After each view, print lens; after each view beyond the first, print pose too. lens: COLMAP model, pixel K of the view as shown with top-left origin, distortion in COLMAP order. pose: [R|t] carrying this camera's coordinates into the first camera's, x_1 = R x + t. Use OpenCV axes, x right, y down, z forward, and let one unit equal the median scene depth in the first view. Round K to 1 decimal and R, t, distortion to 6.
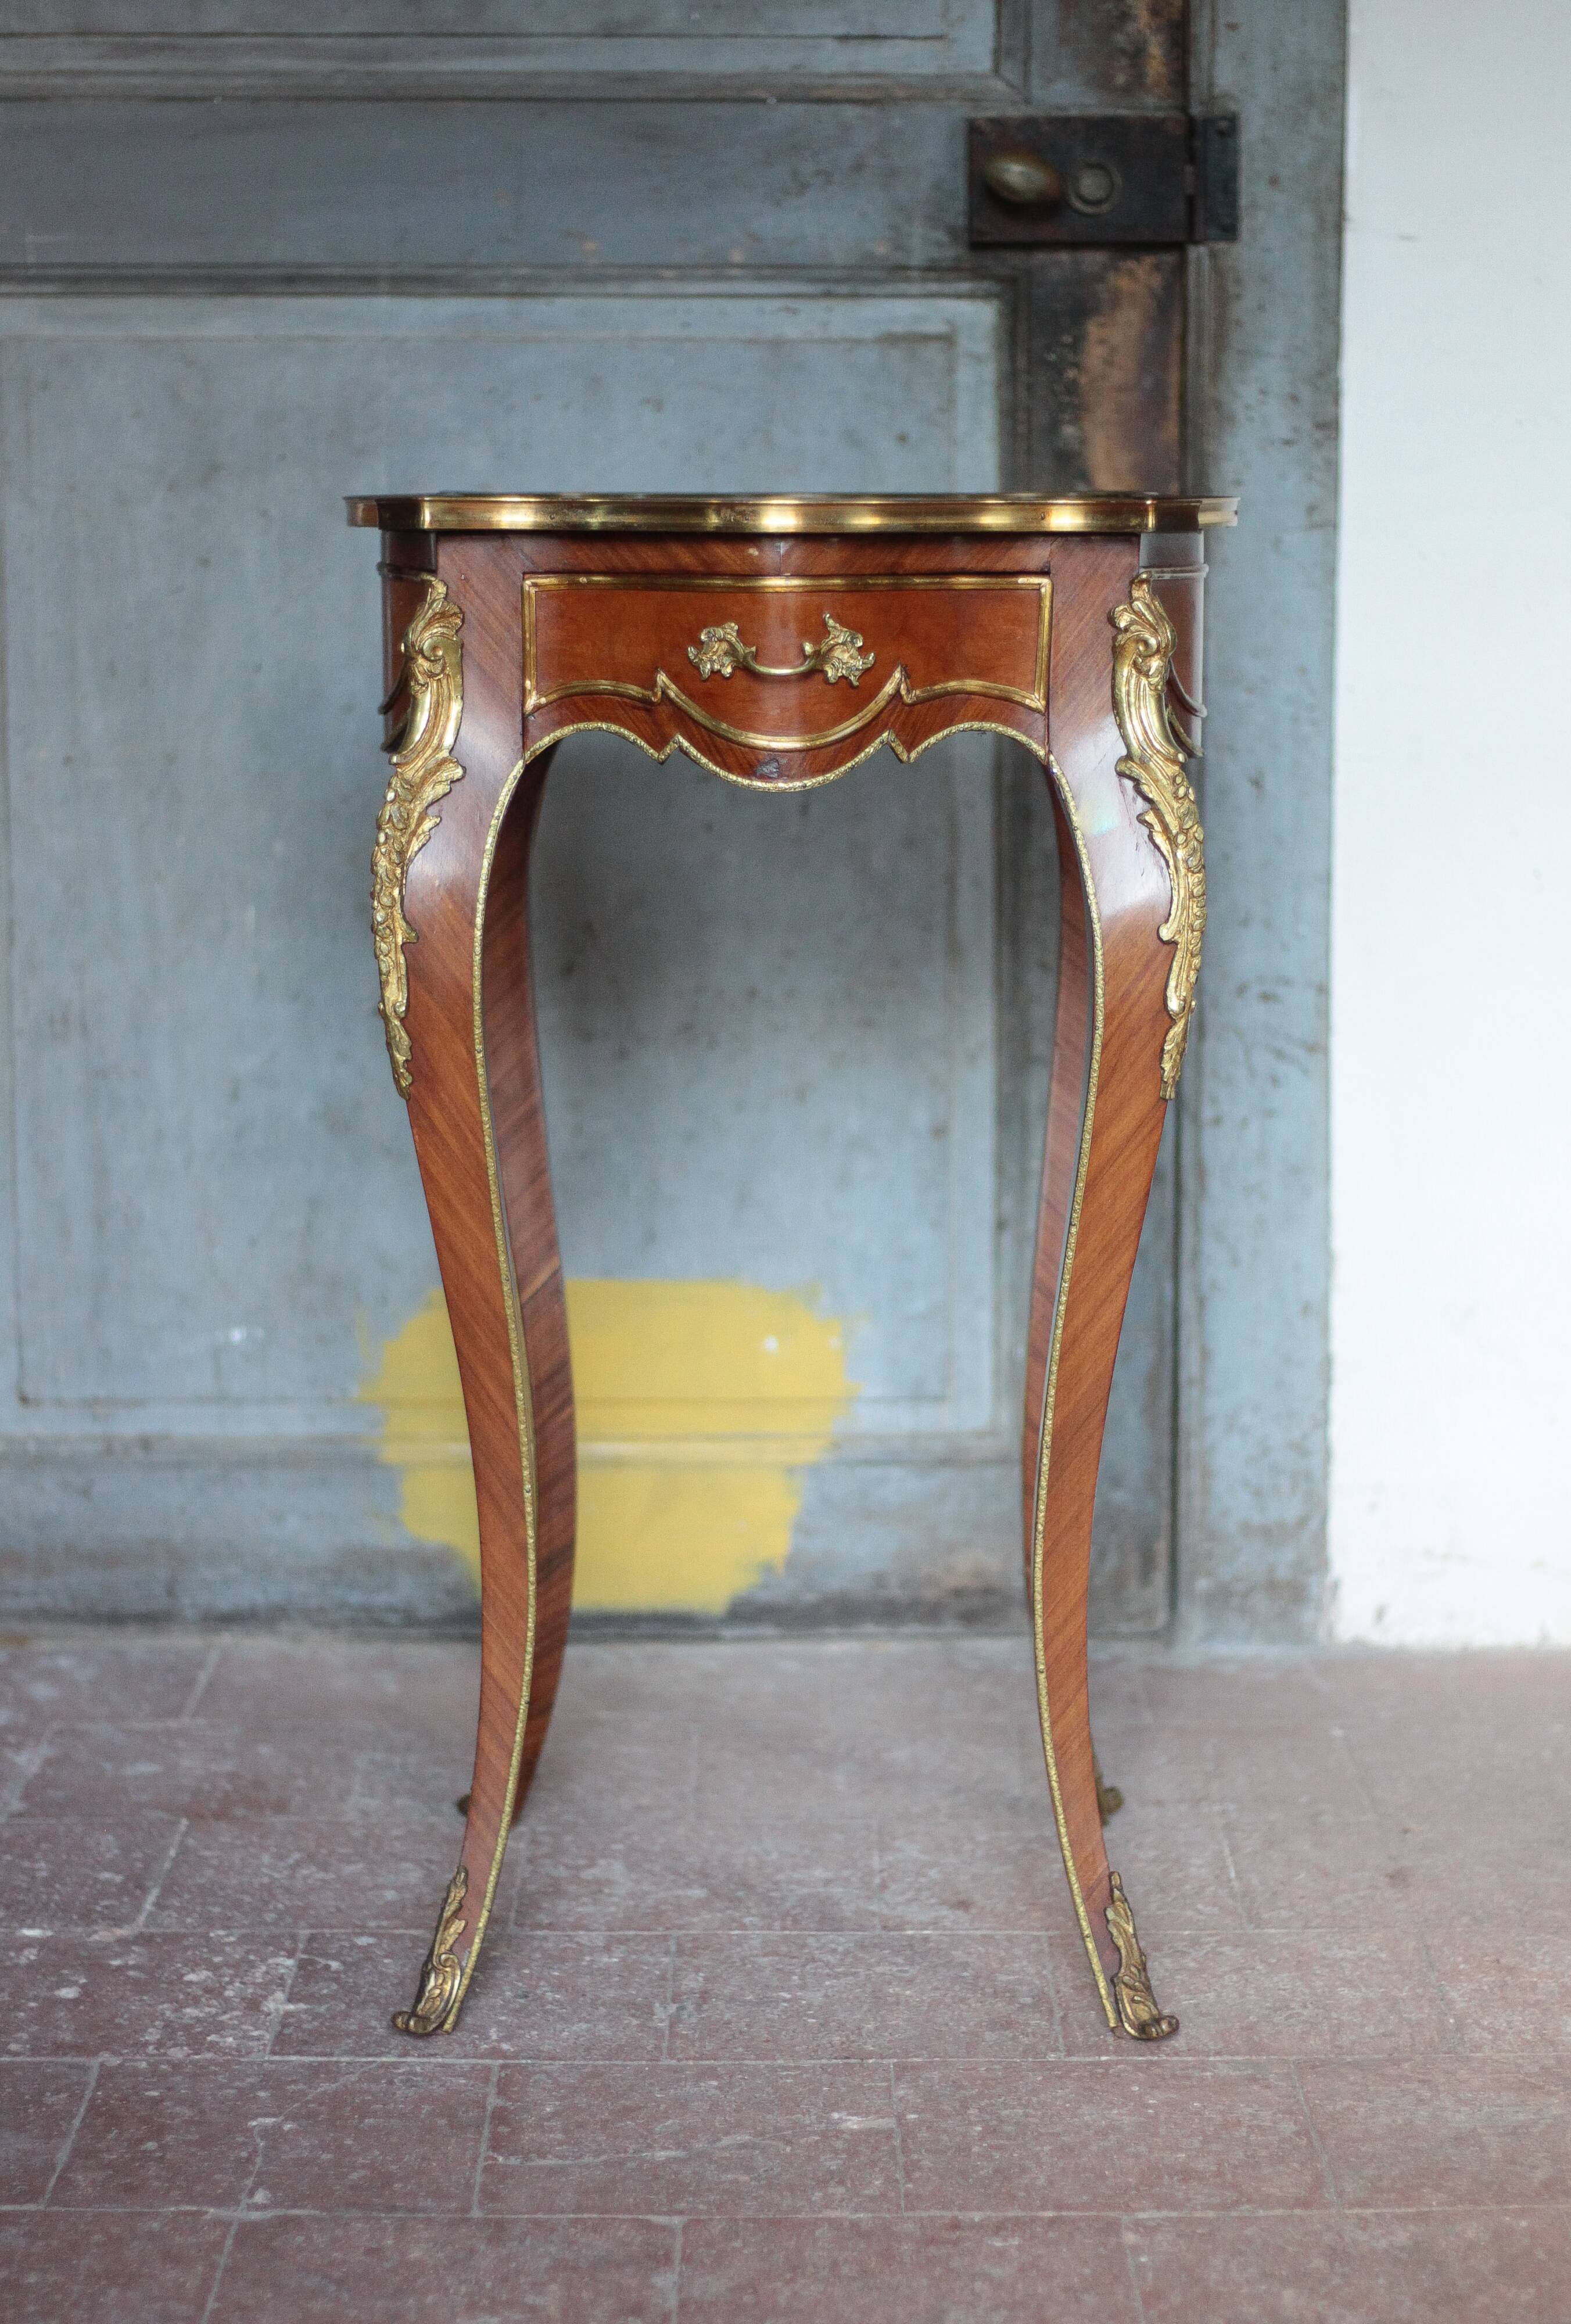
lens RADIAL K [[4639.2, 0, 842.3], [0, 4639.2, 1211.3], [0, 0, 1]] dist [-0.100227, -0.106283]
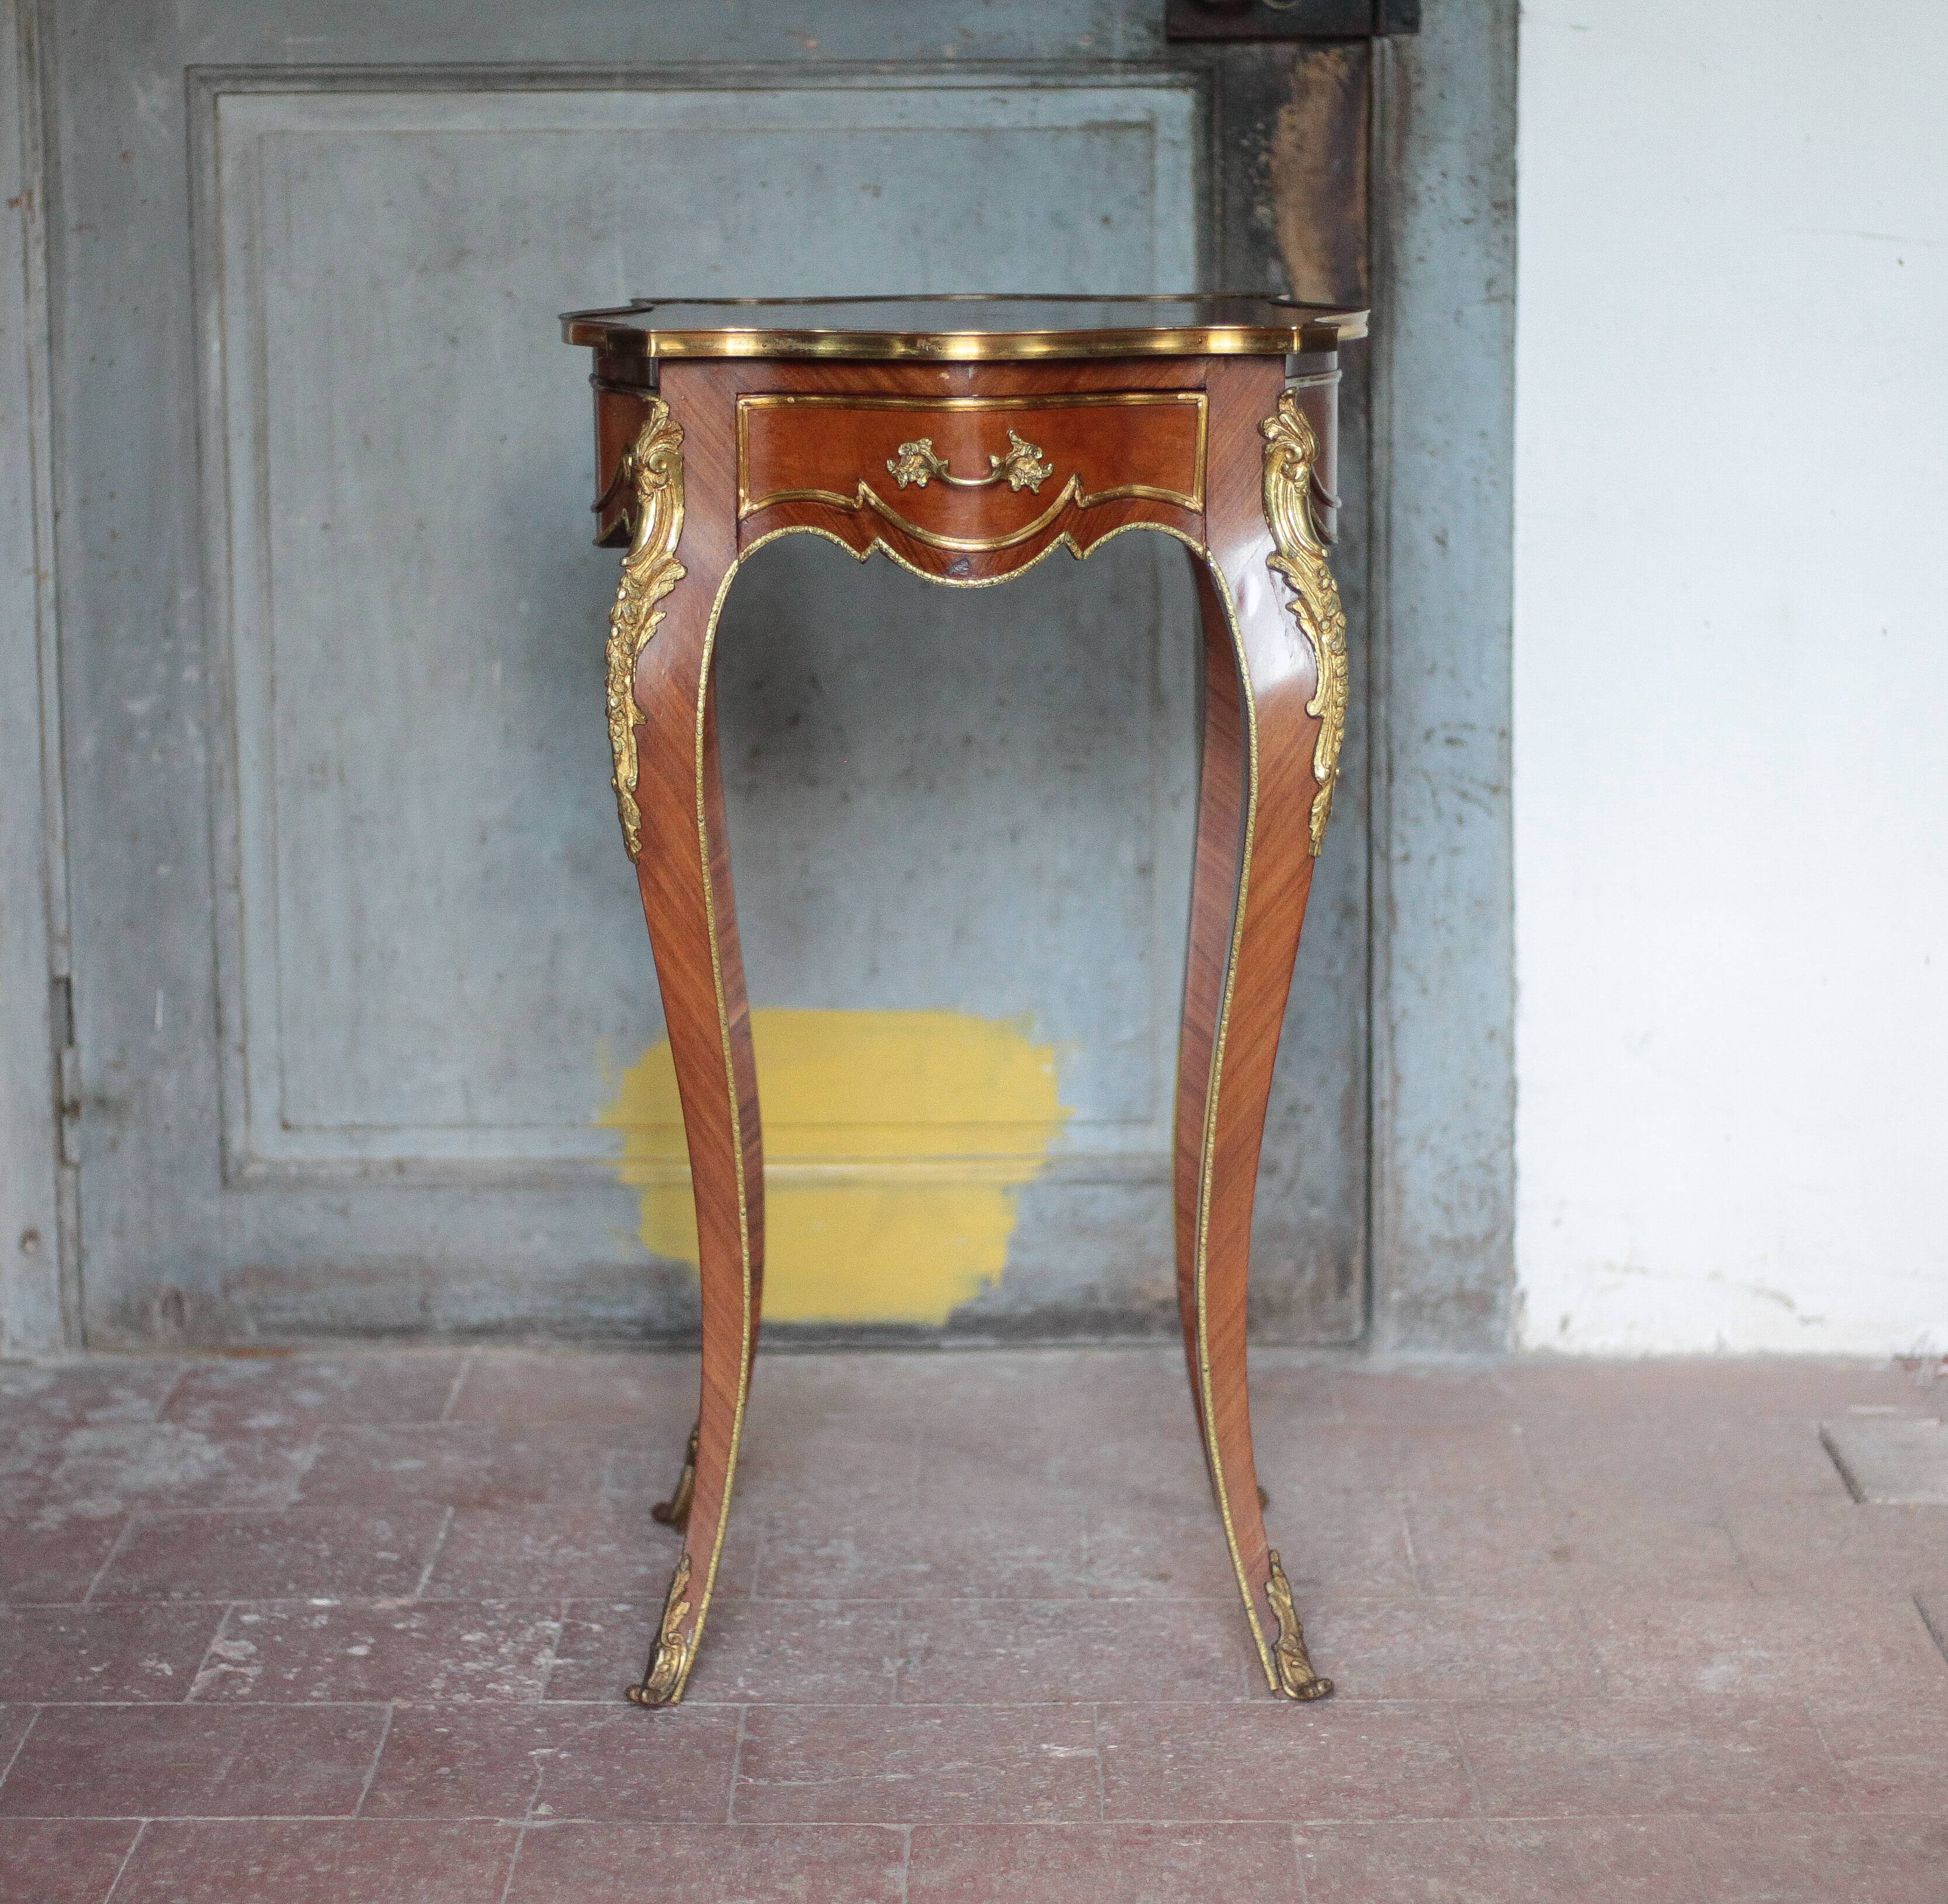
lens RADIAL K [[5395.1, 0, 924.5], [0, 5395.1, 950.2], [0, 0, 1]] dist [-0.094597, -0.233453]
pose [[0.999576, -0.005025, -0.028688, 0.007174], [0.005132, 0.999980, 0.003668, -0.004334], [0.028669, -0.003813, 0.999582, -0.289859]]
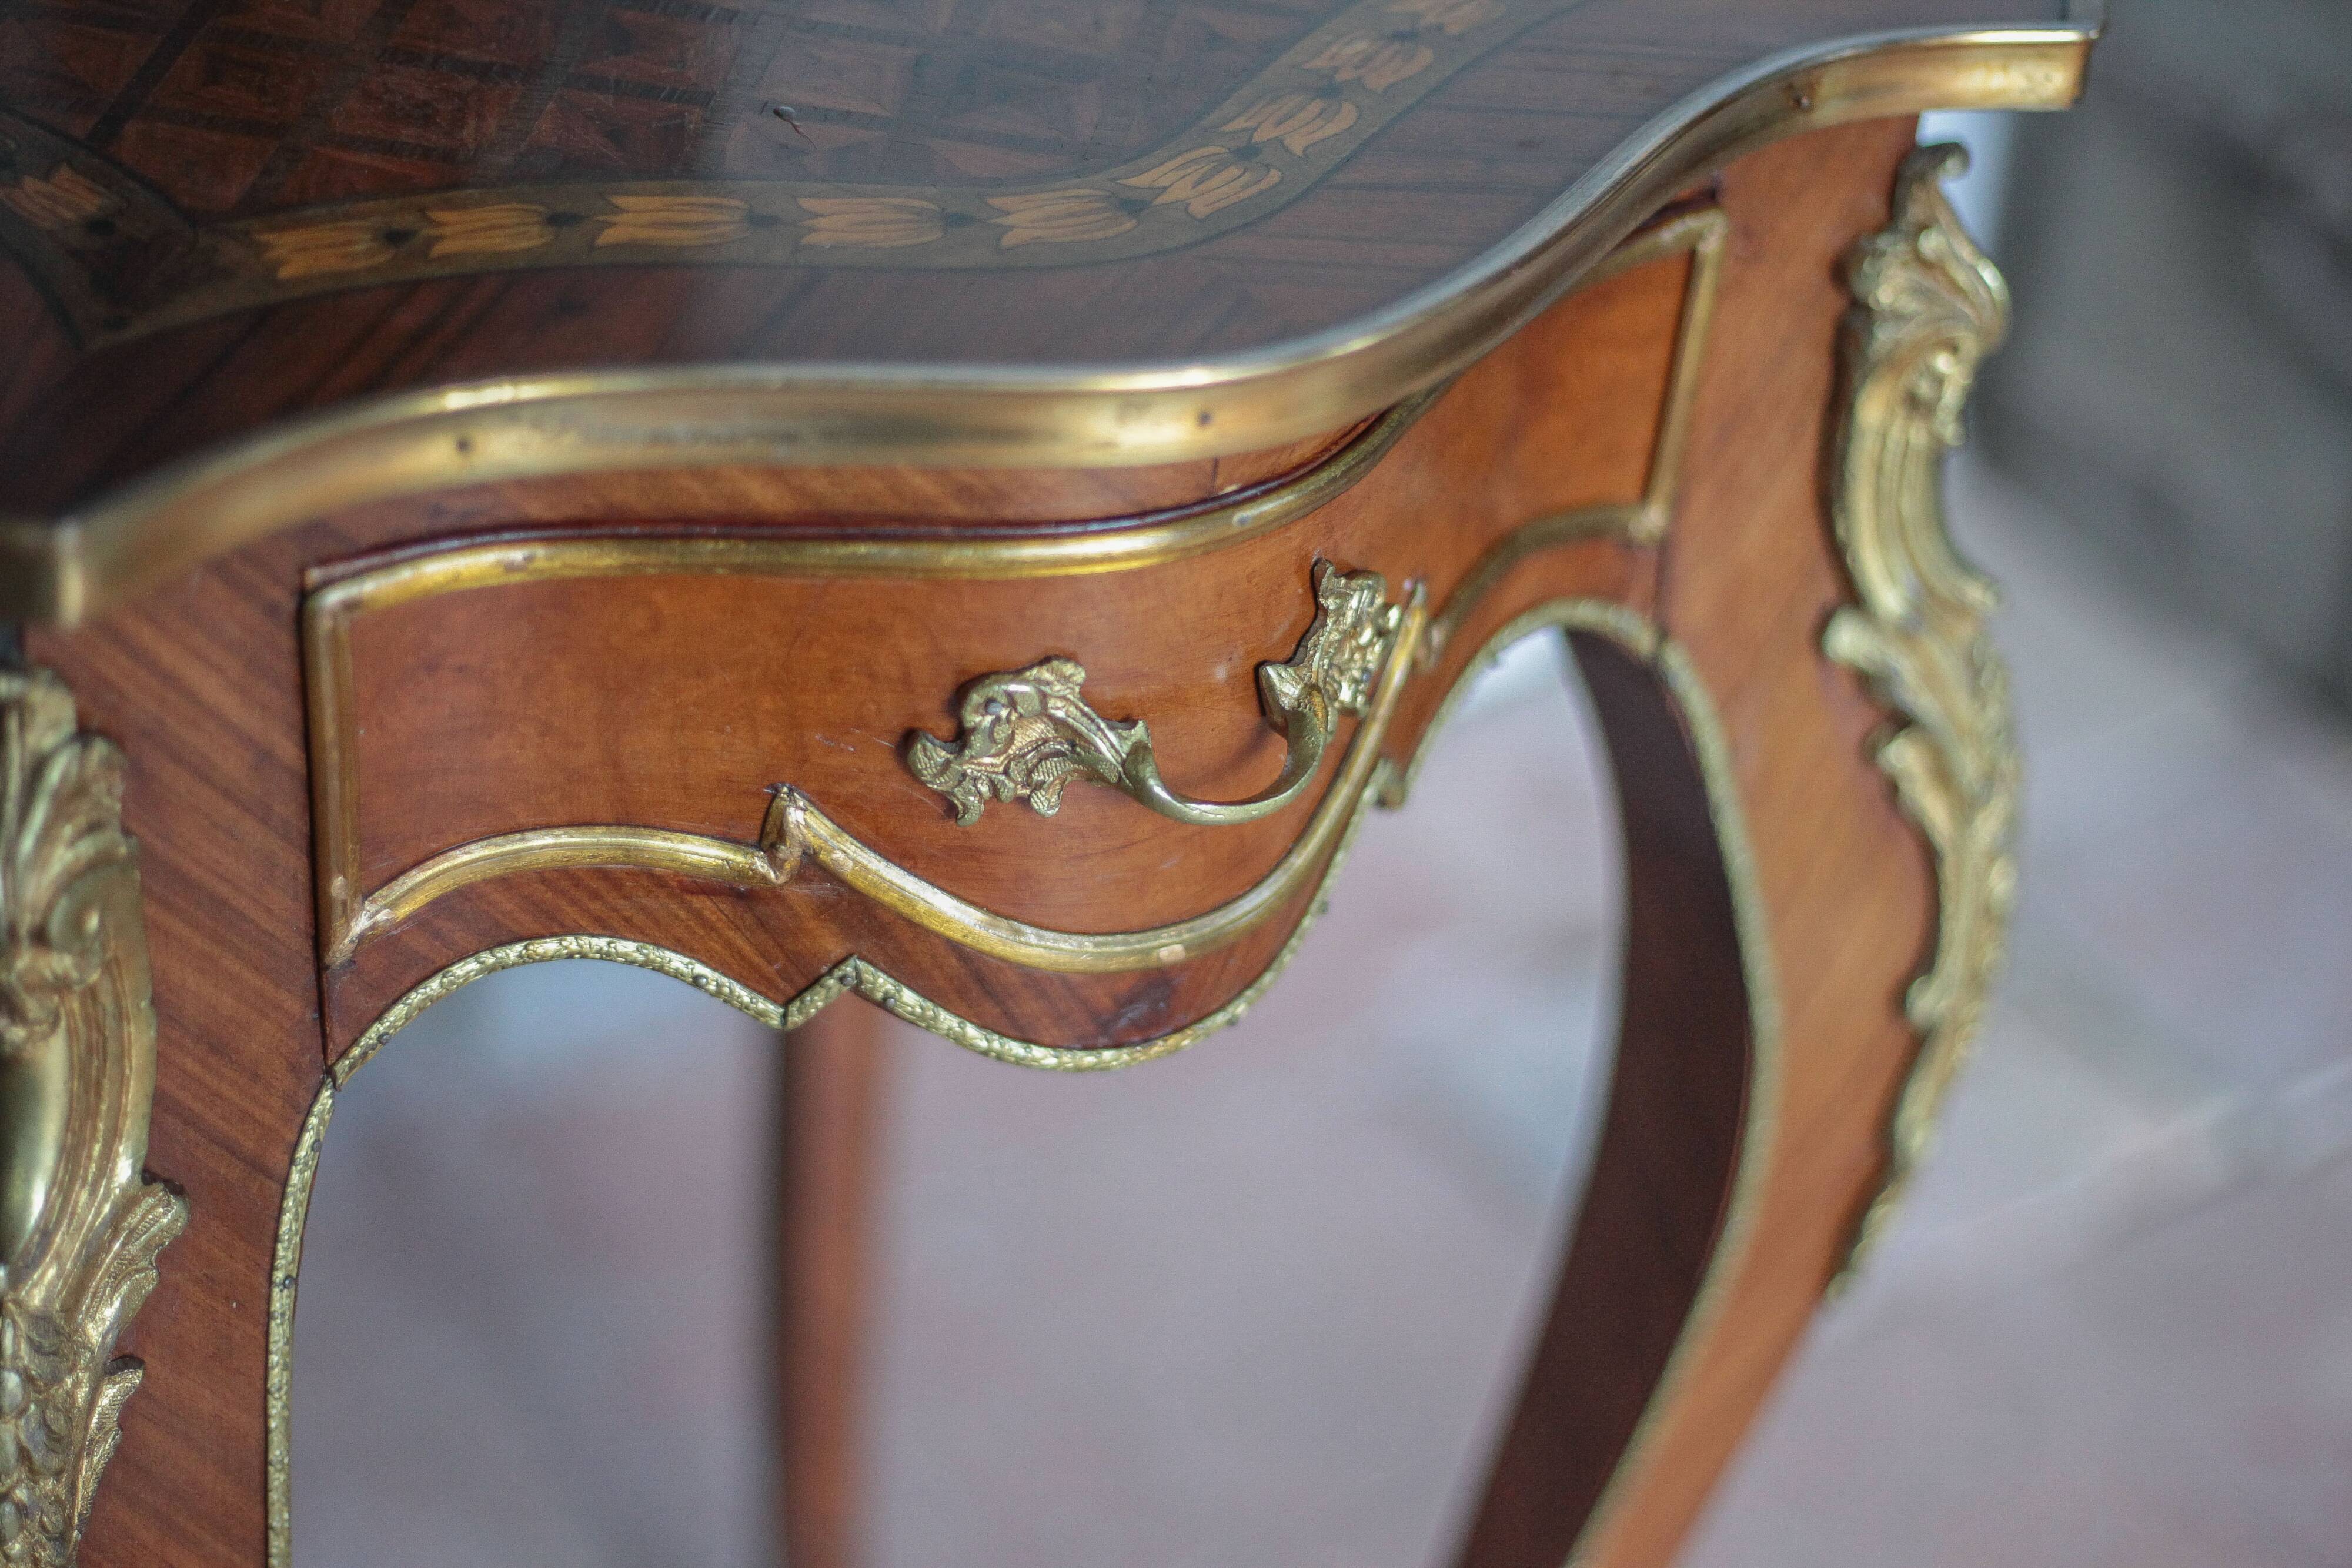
lens RADIAL K [[4476.4, 0, 1036.1], [0, 4476.4, 781.5], [0, 0, 1]] dist [-0.100726, -0.129636]
pose [[0.853271, -0.267265, 0.447769, -0.142129], [0.044157, 0.892620, 0.448643, -0.224519], [-0.519594, -0.363042, 0.773448, 0.680991]]
